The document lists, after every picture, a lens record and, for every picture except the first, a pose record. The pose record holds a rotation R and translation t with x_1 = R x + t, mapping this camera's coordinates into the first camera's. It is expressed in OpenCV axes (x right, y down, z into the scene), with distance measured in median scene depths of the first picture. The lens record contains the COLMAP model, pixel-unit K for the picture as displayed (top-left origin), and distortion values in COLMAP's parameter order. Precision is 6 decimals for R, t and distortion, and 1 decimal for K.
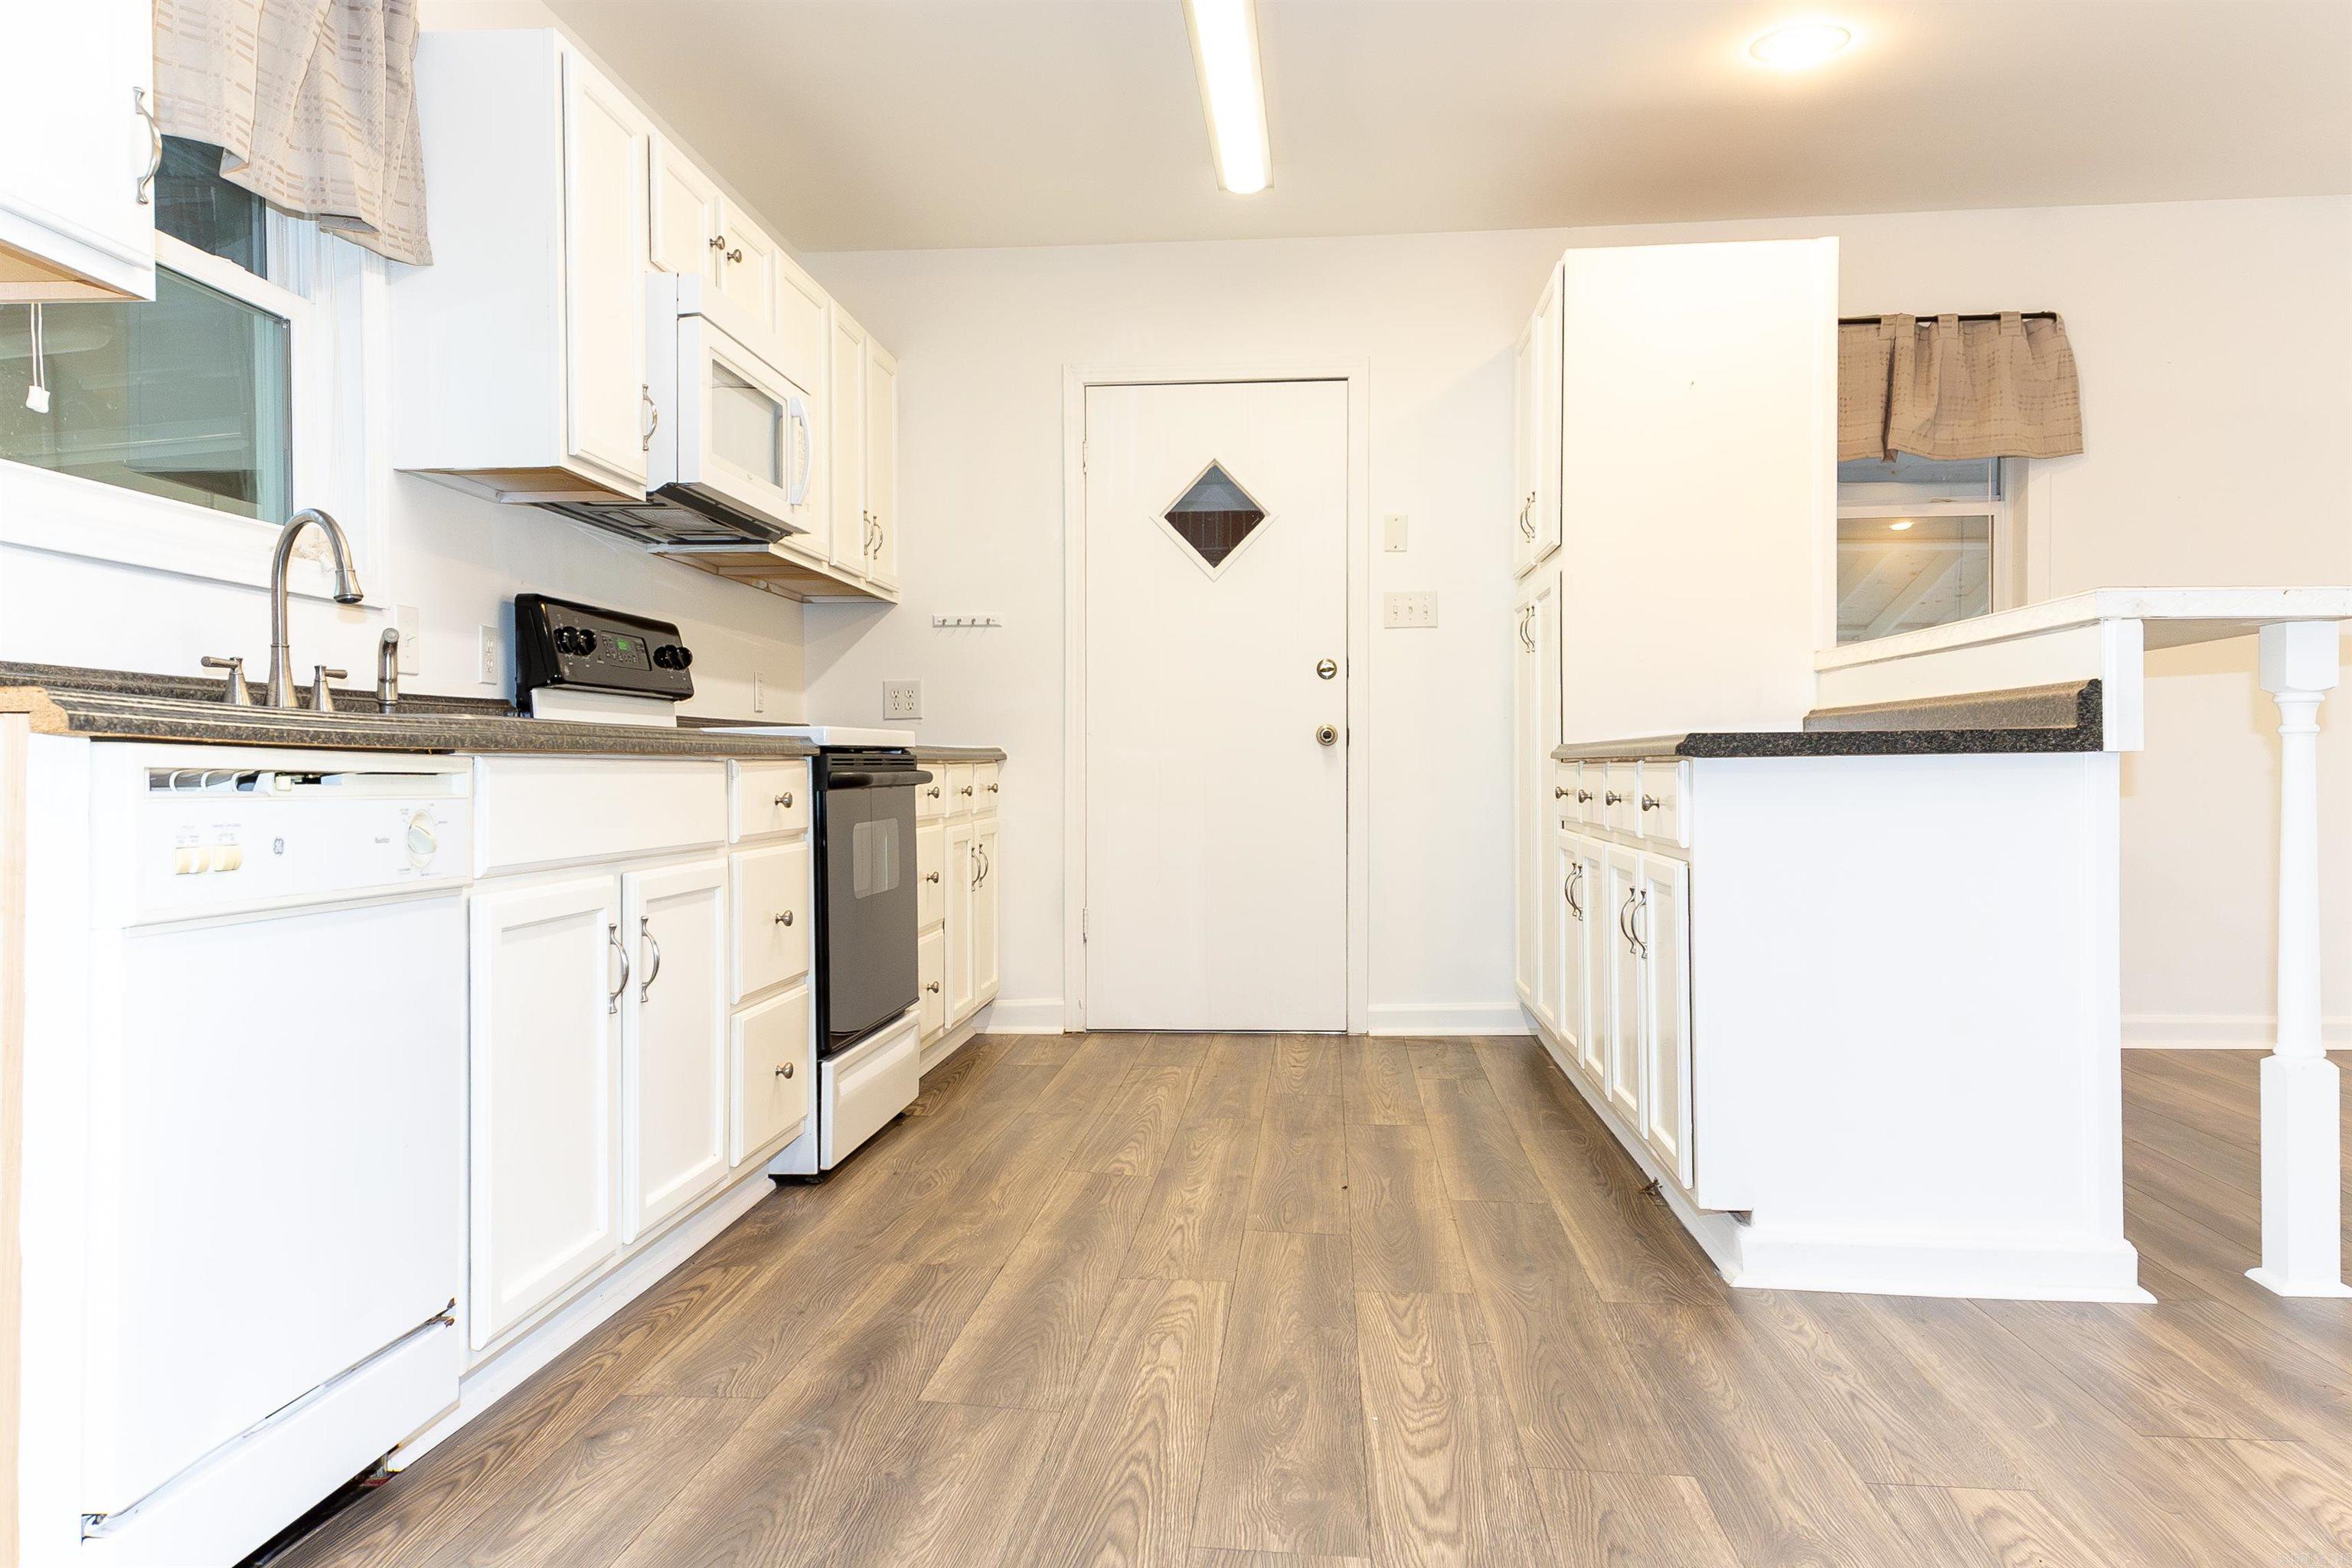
lens RADIAL K [[1729.3, 0, 1160.1], [0, 1729.3, 776.6], [0, 0, 1]] dist [0.105412, -0.092893]
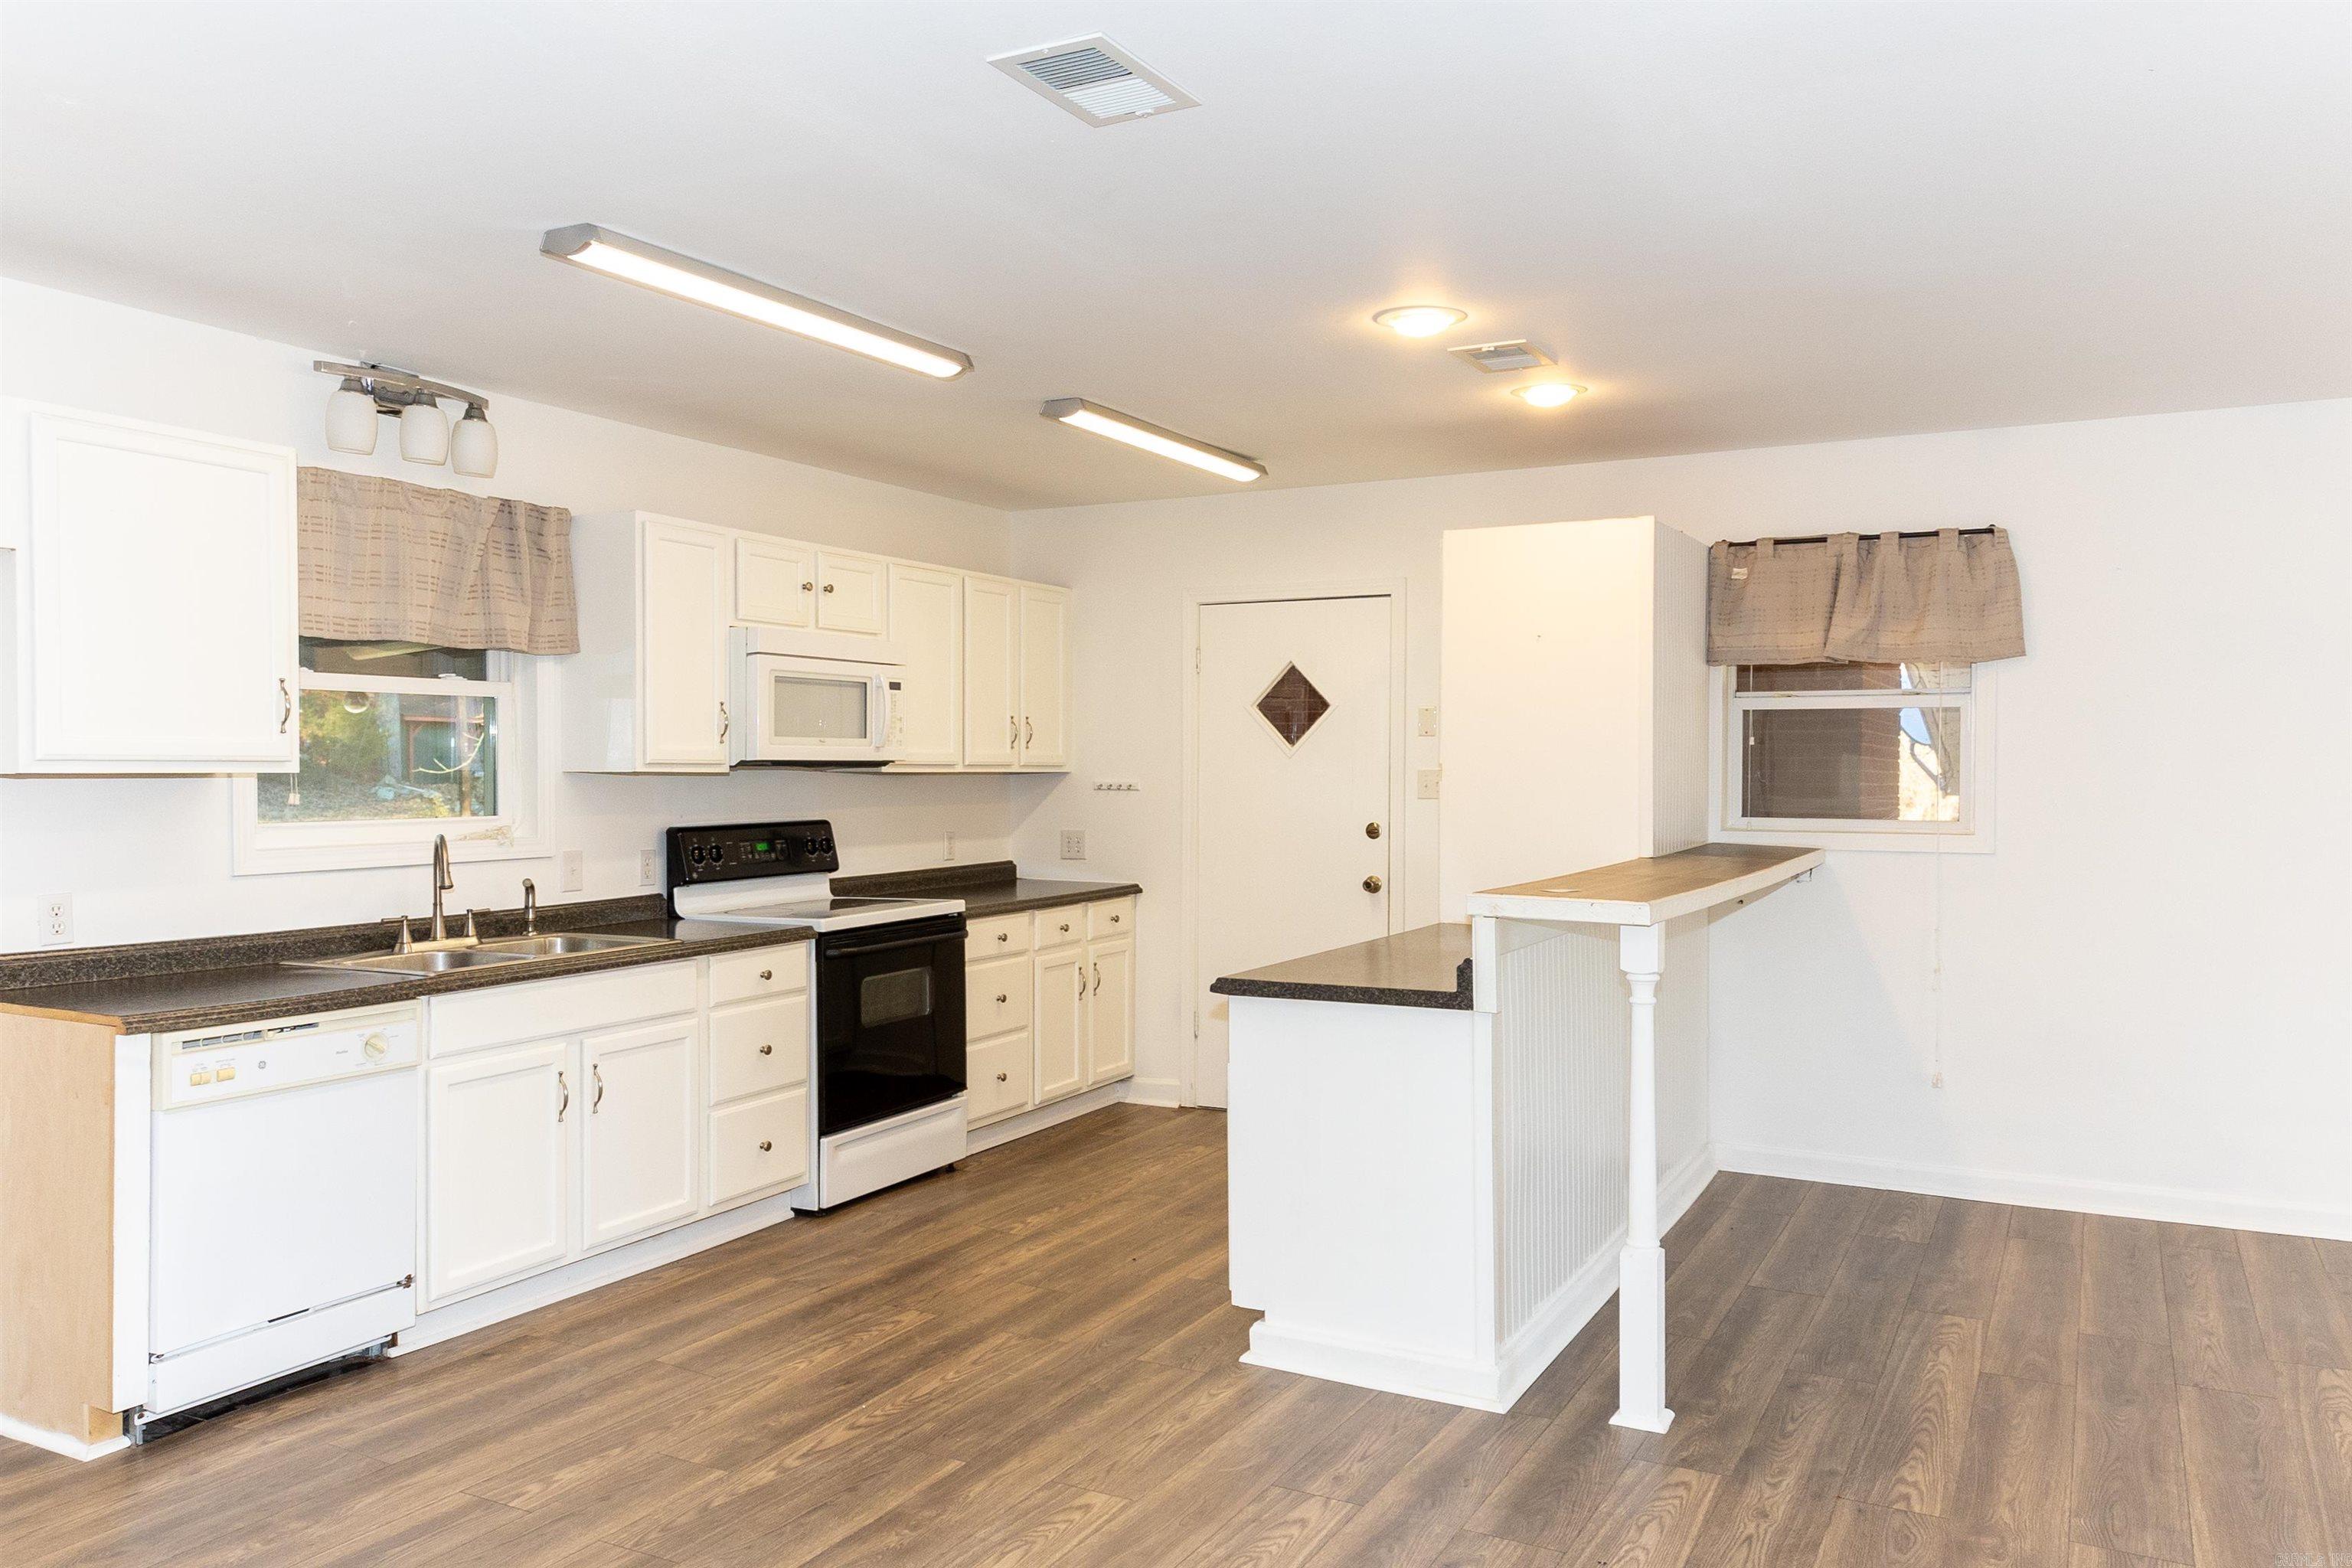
lens RADIAL K [[1716.4, 0, 1171.2], [0, 1716.4, 788.7], [0, 0, 1]] dist [0.105092, -0.094646]
pose [[0.920381, 0.011875, -0.390843, 0.679774], [-0.006580, 0.999868, 0.014884, -0.167866], [0.390968, -0.011127, 0.920337, -0.277654]]
